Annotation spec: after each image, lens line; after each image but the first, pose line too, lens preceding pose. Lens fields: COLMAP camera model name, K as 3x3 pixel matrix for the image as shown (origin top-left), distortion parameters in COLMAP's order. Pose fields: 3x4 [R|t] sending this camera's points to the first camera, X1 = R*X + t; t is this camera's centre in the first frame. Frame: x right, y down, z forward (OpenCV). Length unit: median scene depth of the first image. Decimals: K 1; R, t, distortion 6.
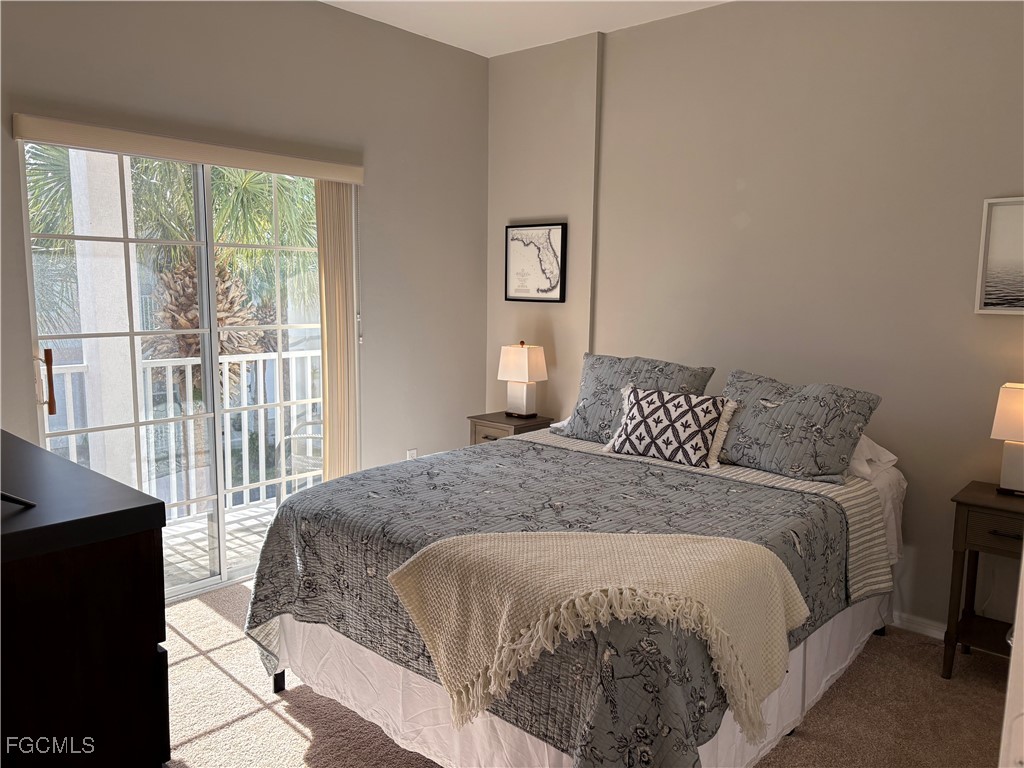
lens RADIAL K [[769.8, 0, 509.0], [0, 769.8, 386.2], [0, 0, 1]] dist [0.013598, 0.003091]
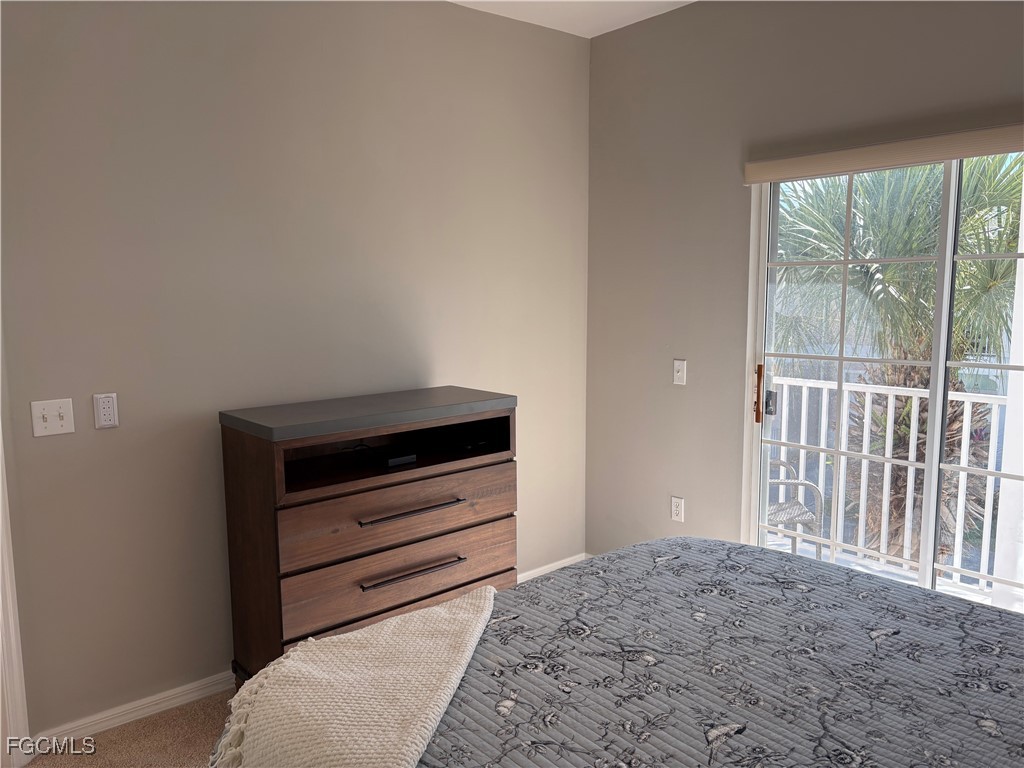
lens RADIAL K [[769.8, 0, 509.1], [0, 769.8, 381.6], [0, 0, 1]] dist [0.013598, 0.003091]
pose [[-0.121390, 0.121573, -0.985132, 0.612476], [-0.112899, 0.984339, 0.135387, -0.137871], [0.986163, 0.127655, -0.105764, 0.803479]]
